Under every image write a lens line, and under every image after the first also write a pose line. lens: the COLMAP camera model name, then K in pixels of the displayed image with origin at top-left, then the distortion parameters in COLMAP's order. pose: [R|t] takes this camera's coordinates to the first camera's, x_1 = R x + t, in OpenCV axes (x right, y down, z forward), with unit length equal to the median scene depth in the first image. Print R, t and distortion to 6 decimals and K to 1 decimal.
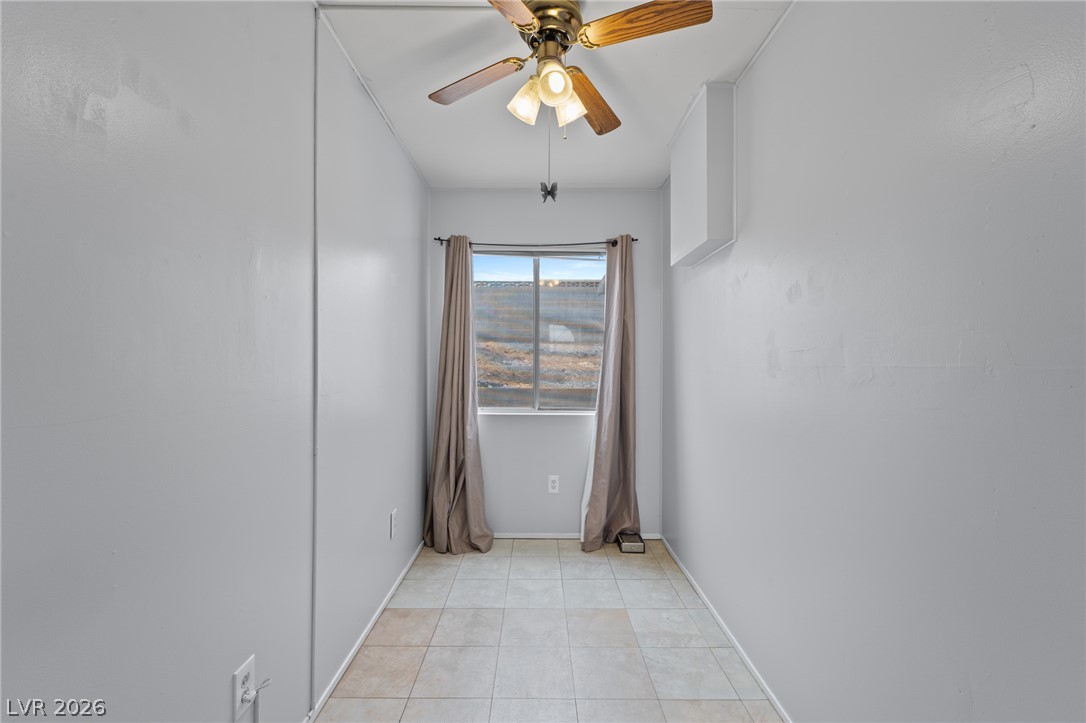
lens RADIAL K [[455.8, 0, 543.0], [0, 455.8, 361.5], [0, 0, 1]] dist [-0.000104, -0.000008]
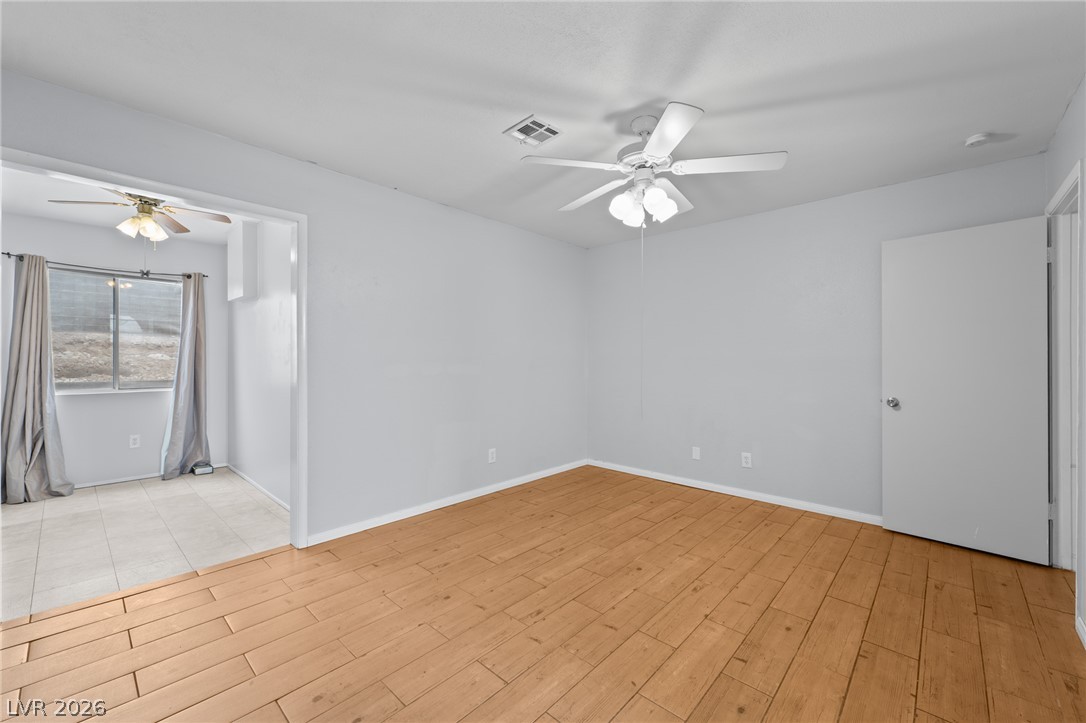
lens RADIAL K [[436.7, 0, 539.6], [0, 436.7, 358.9], [0, 0, 1]] dist [-0.000034, -0.000453]
pose [[0.685257, -0.004194, 0.728289, -0.105672], [-0.004225, 0.999944, 0.009734, -0.003928], [-0.728289, -0.009748, 0.685201, -0.866974]]
